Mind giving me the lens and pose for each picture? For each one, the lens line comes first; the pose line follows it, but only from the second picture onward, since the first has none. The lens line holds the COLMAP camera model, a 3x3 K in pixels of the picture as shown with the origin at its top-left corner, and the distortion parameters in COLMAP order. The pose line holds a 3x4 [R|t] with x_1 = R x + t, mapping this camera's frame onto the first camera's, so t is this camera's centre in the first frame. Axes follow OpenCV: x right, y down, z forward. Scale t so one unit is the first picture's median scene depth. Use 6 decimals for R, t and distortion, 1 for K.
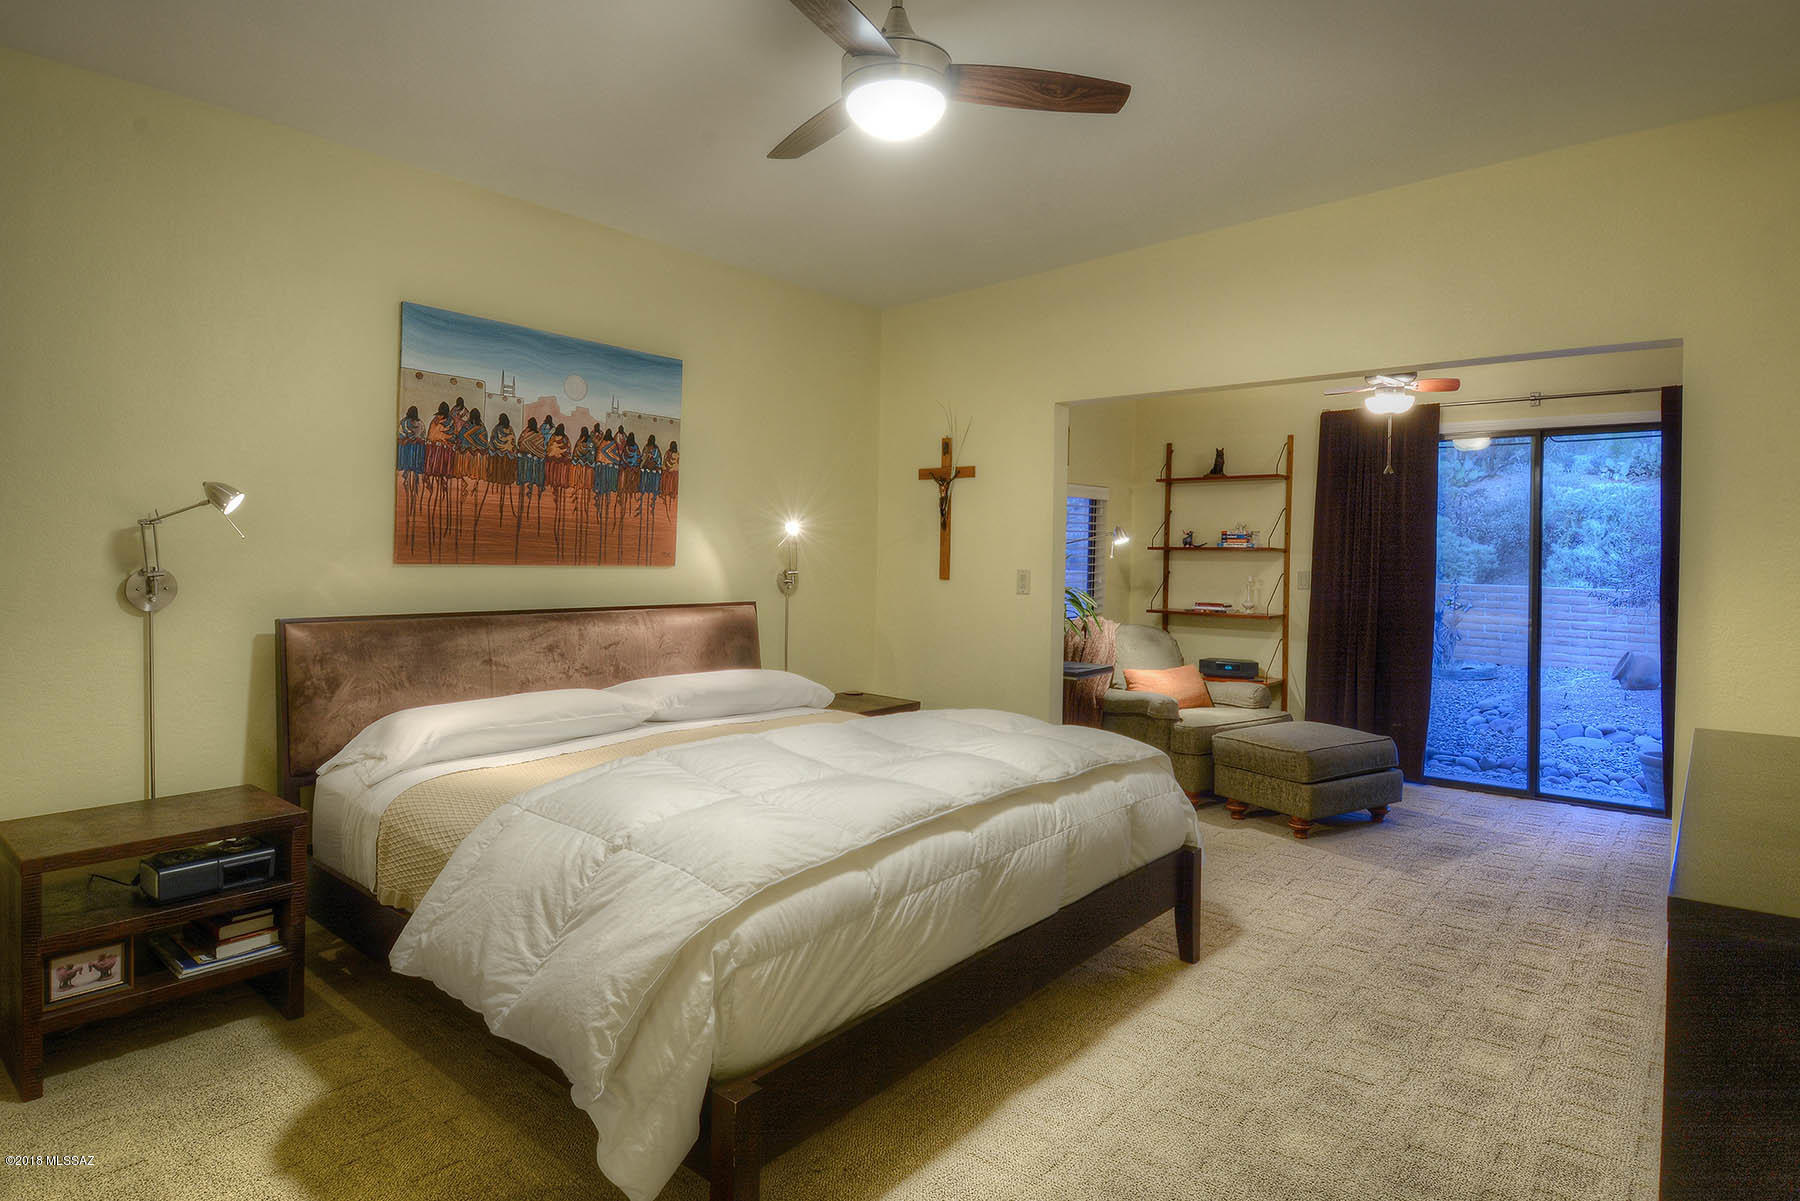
lens RADIAL K [[992.9, 0, 901.2], [0, 992.9, 620.0], [0, 0, 1]] dist [0.047104, -0.053442]
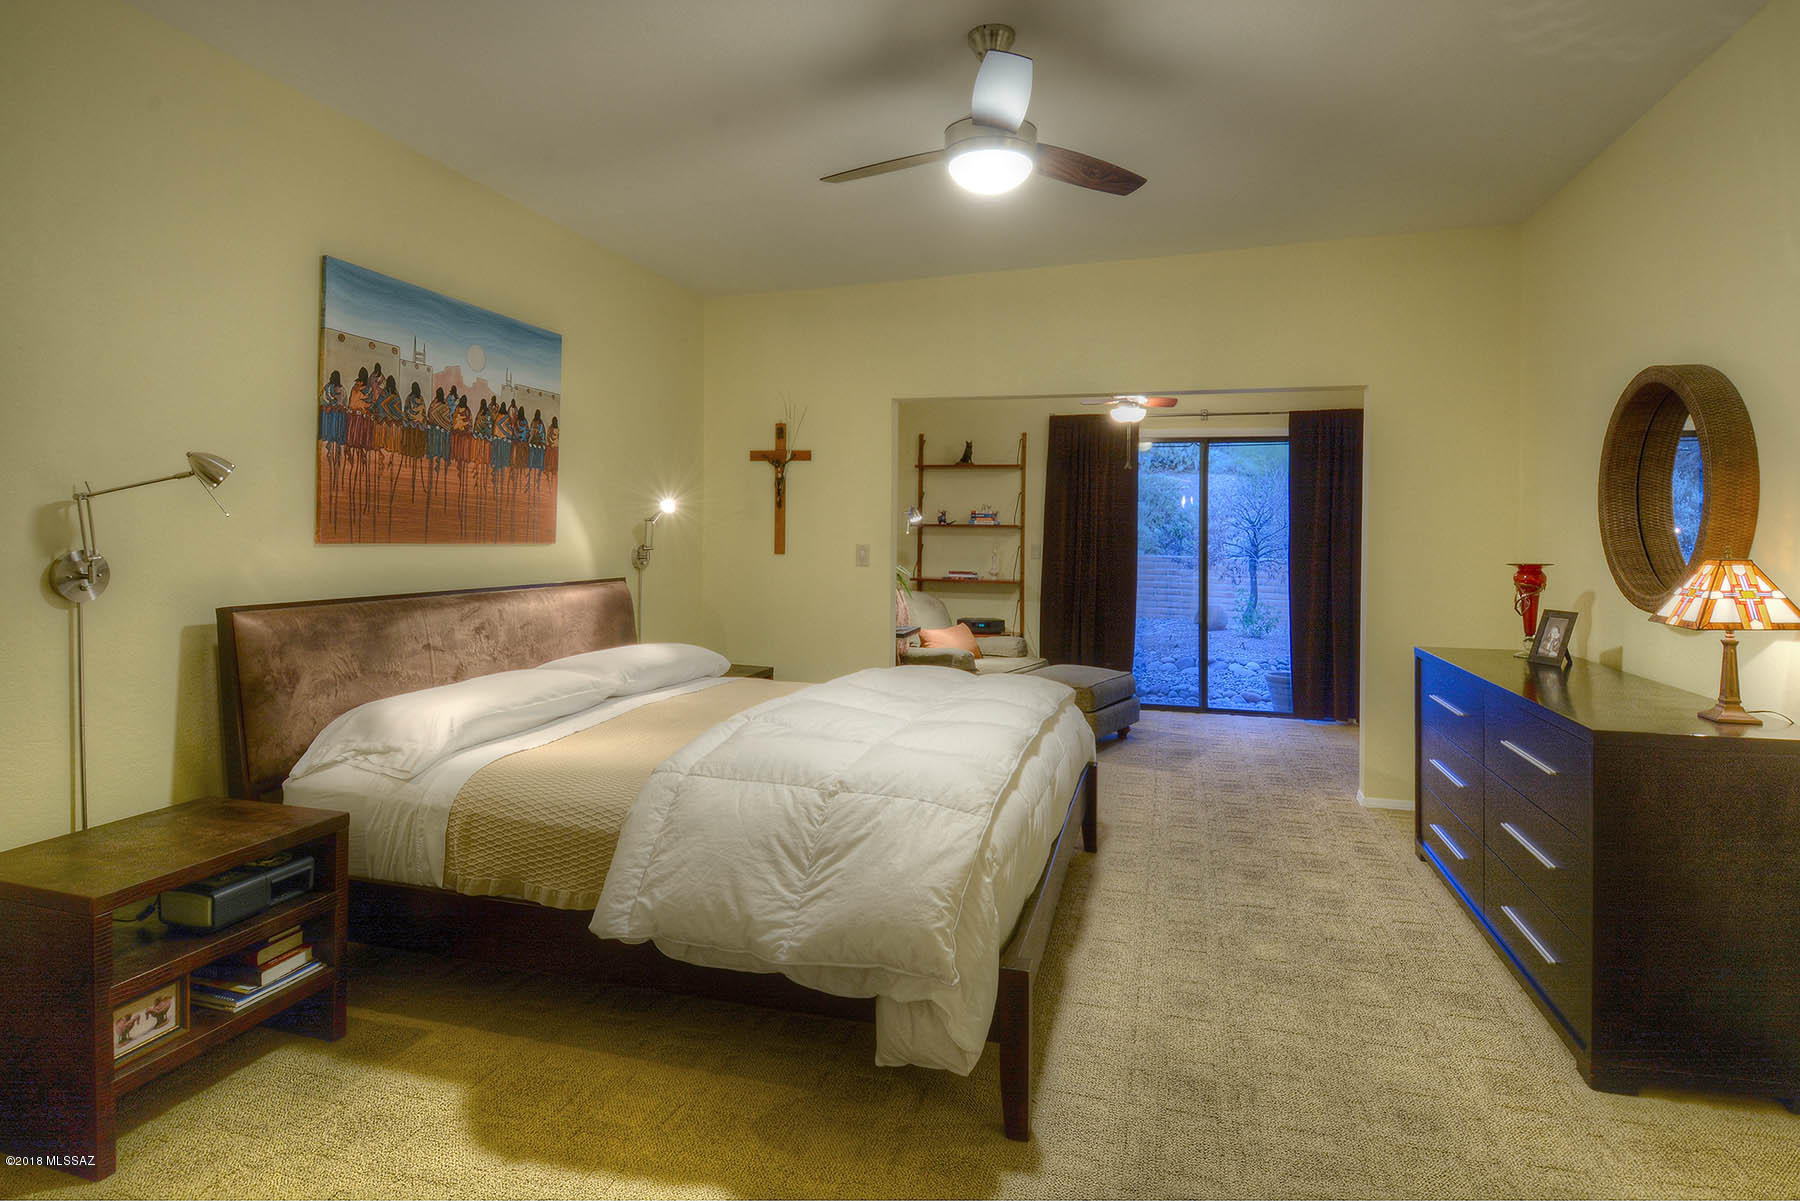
lens RADIAL K [[959.9, 0, 919.3], [0, 959.9, 598.1], [0, 0, 1]] dist [0.041537, -0.047929]
pose [[0.909539, -0.029726, 0.414554, -0.343437], [0.026699, 0.999558, 0.013097, -0.003299], [-0.414760, -0.000844, 0.909931, -0.021947]]
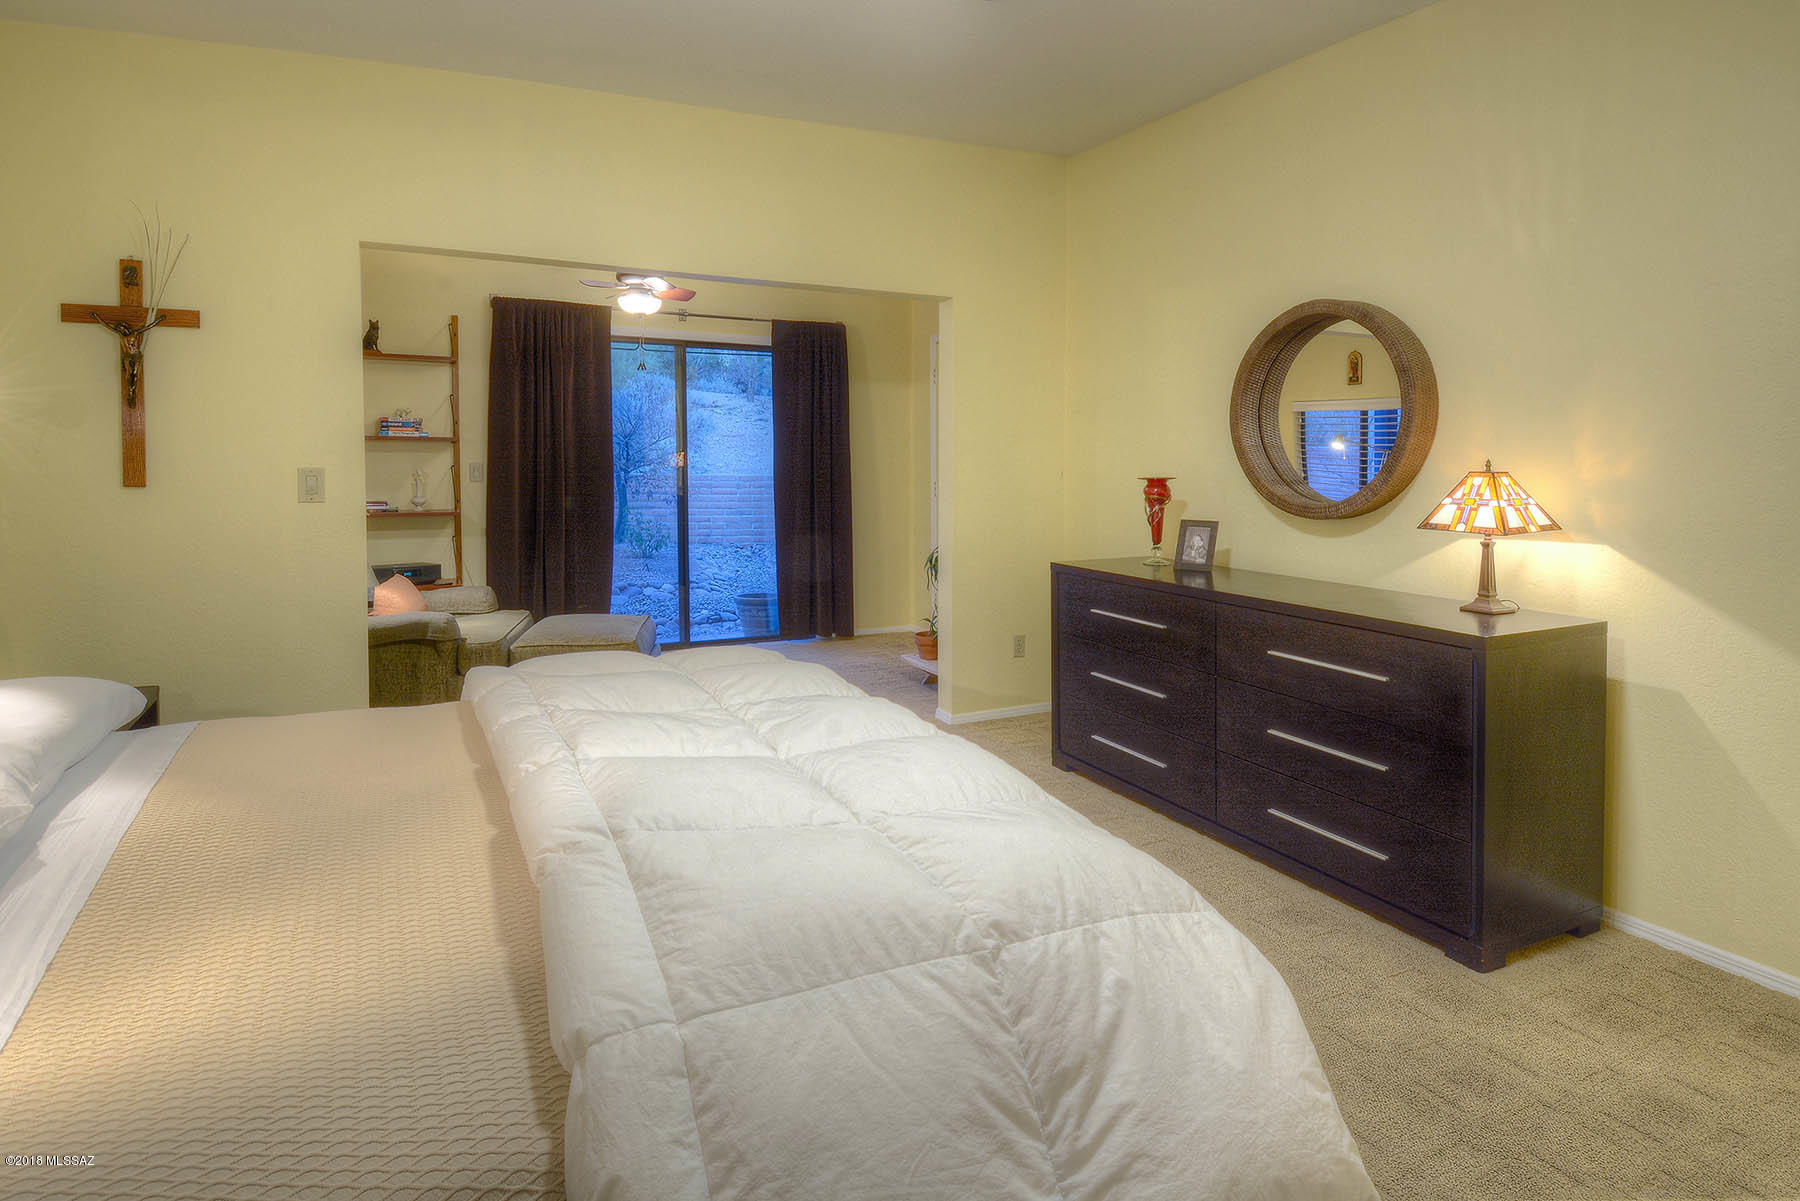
lens RADIAL K [[952.5, 0, 892.2], [0, 952.5, 521.8], [0, 0, 1]] dist [0.037264, -0.048685]
pose [[0.396341, -0.074894, 0.915044, -0.434242], [0.057468, 0.996737, 0.056689, -0.034069], [-0.916303, 0.030118, 0.399352, 0.436826]]
